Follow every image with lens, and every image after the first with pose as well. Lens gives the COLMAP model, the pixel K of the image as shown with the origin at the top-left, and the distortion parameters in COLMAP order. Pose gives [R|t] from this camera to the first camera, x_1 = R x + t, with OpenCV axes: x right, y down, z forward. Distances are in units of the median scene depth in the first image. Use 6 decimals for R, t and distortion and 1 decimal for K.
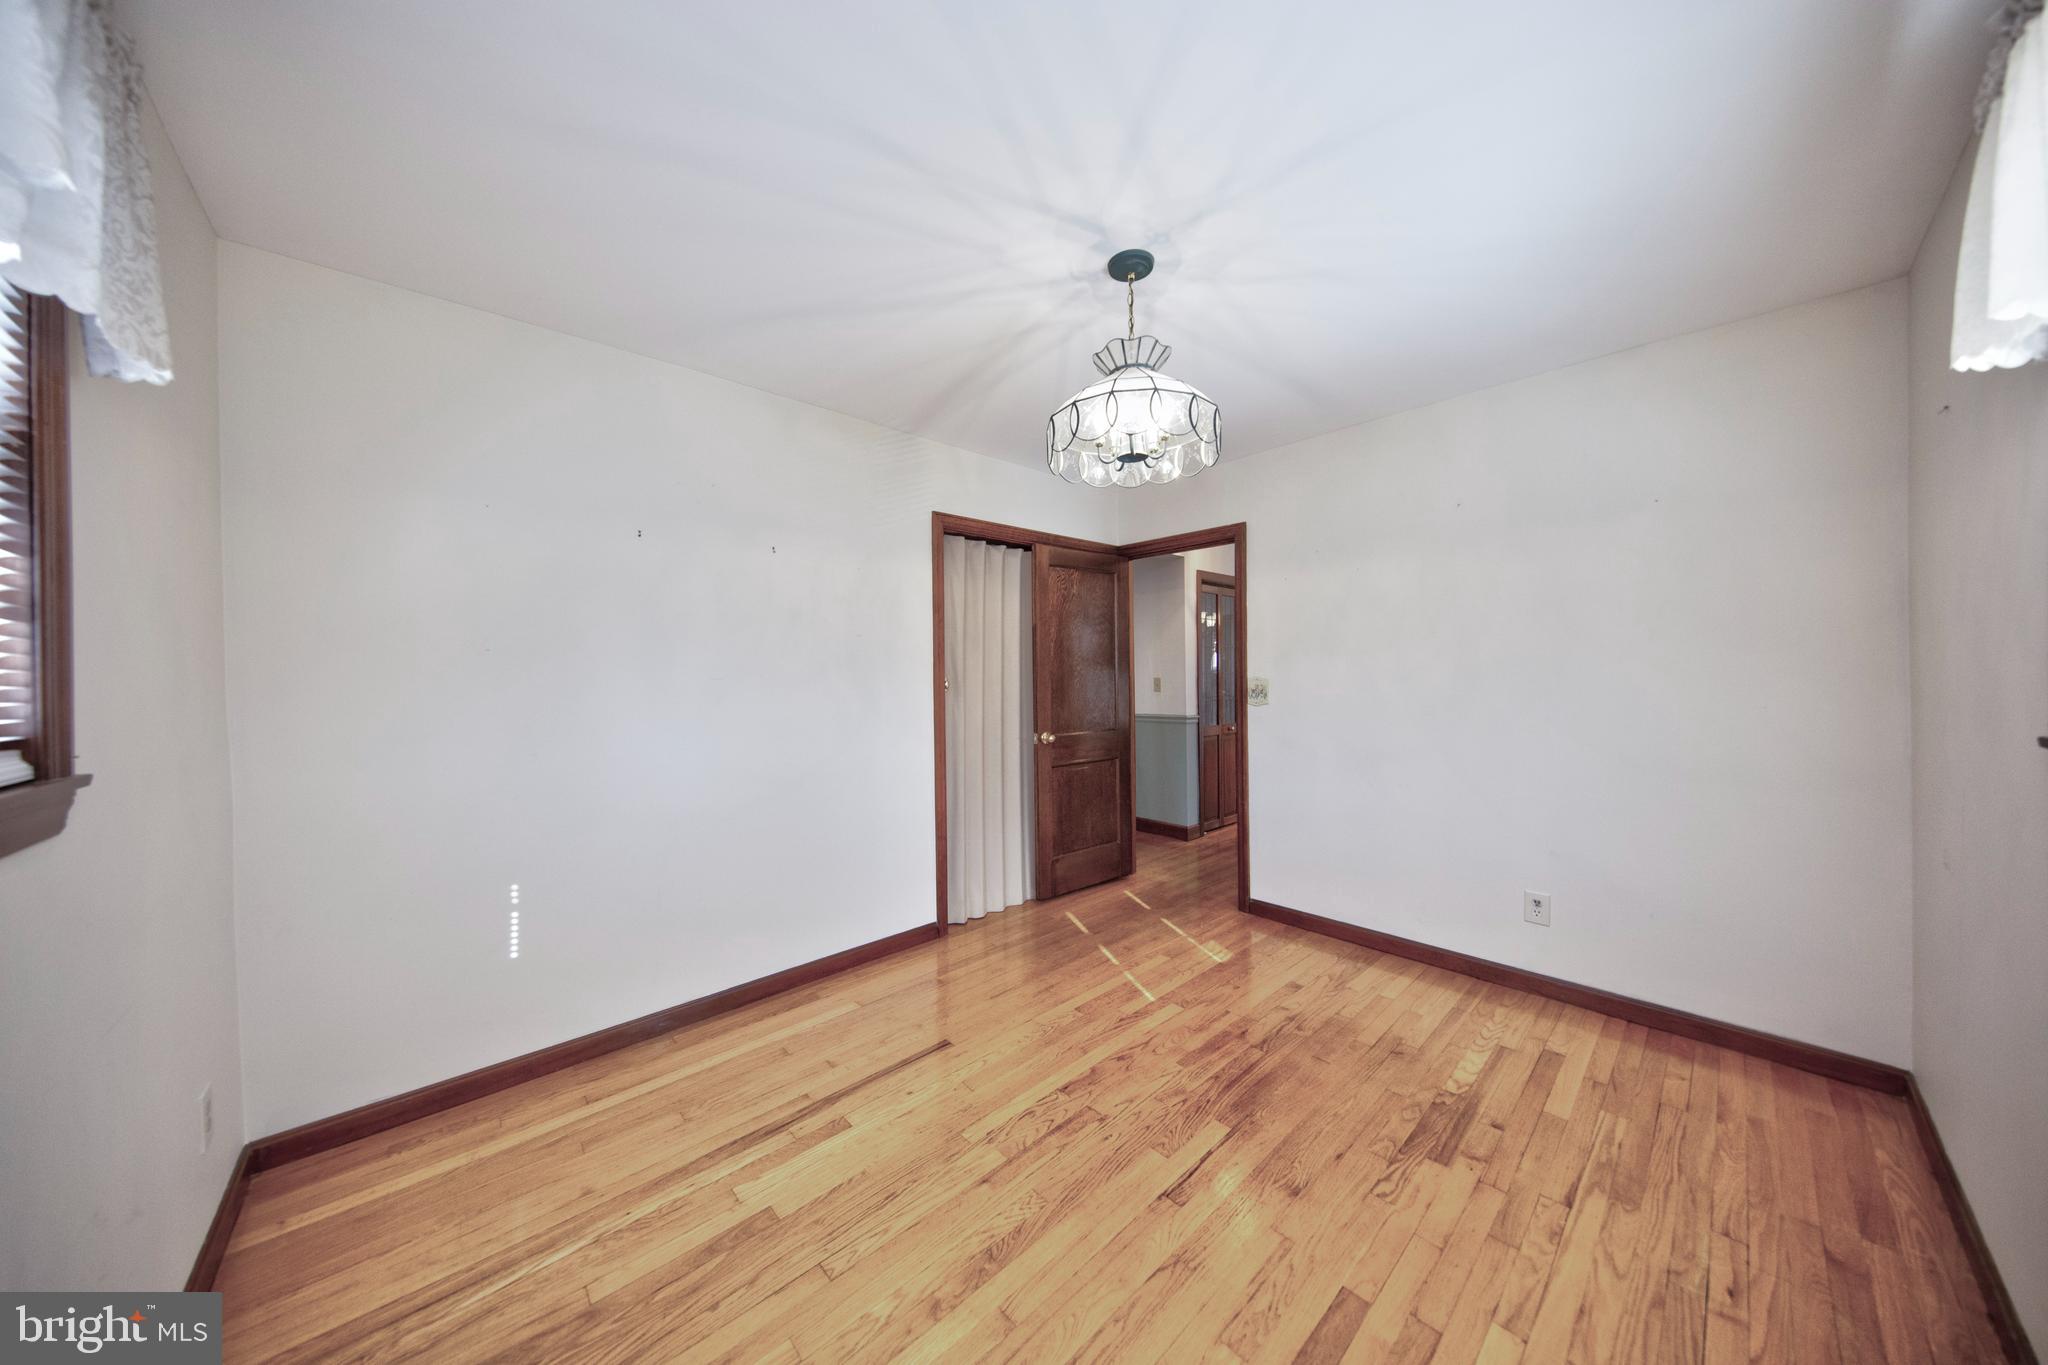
lens RADIAL K [[624.0, 0, 1029.8], [0, 624.0, 680.1], [0, 0, 1]] dist [-0.006920, -0.000902]
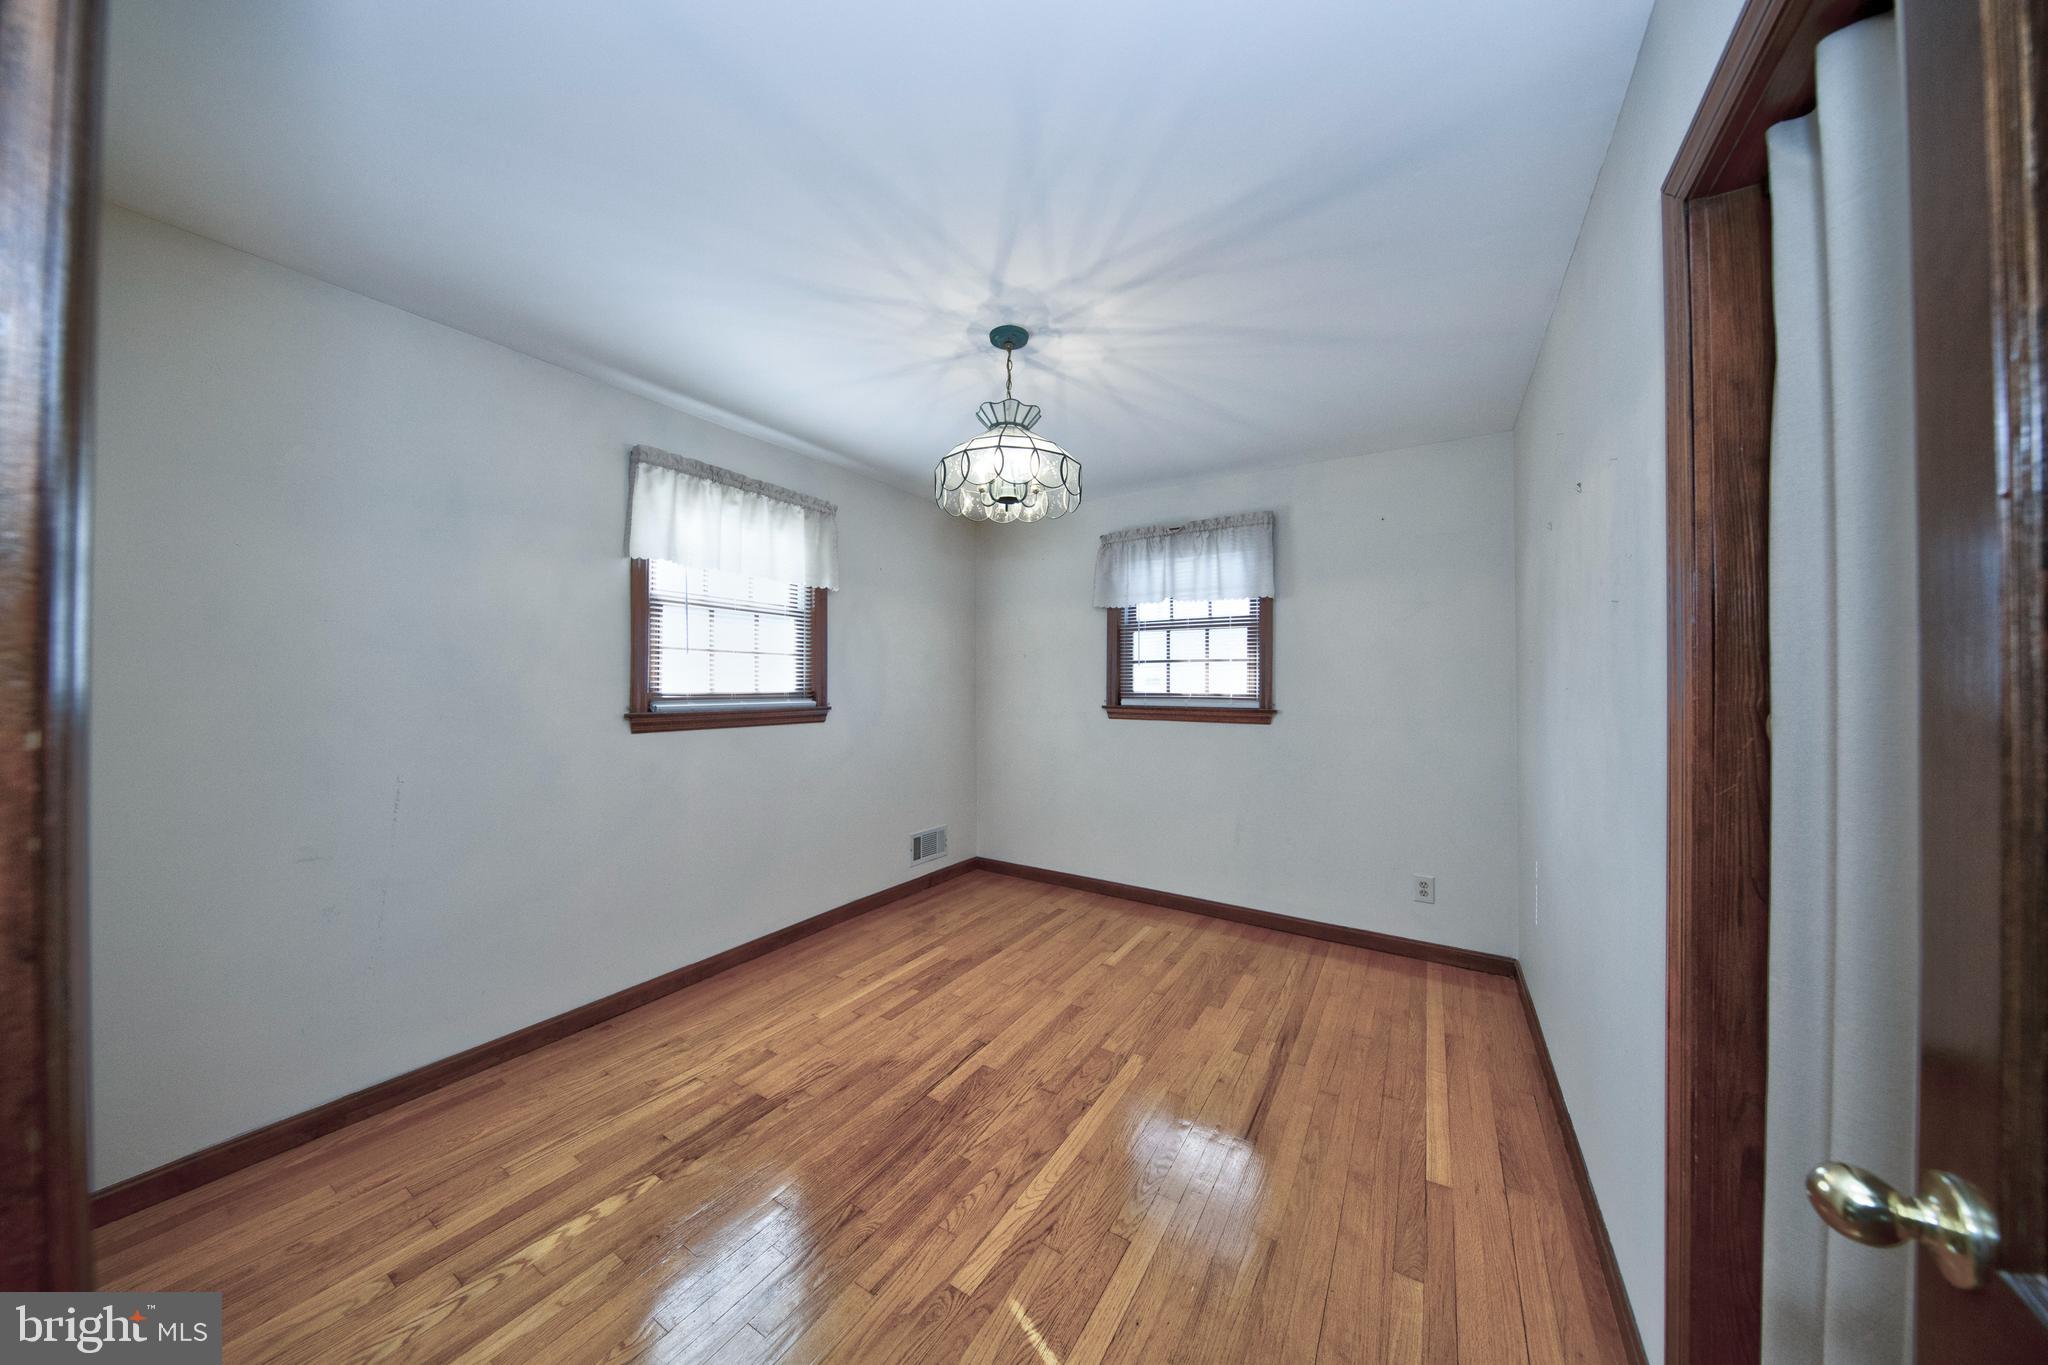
lens RADIAL K [[624.0, 0, 1019.8], [0, 624.0, 675.3], [0, 0, 1]] dist [-0.006920, -0.000902]
pose [[-0.965169, 0.005045, -0.261578, 0.437826], [0.005370, 0.999985, -0.000526, -0.028159], [0.261572, -0.001913, -0.965182, 2.061103]]
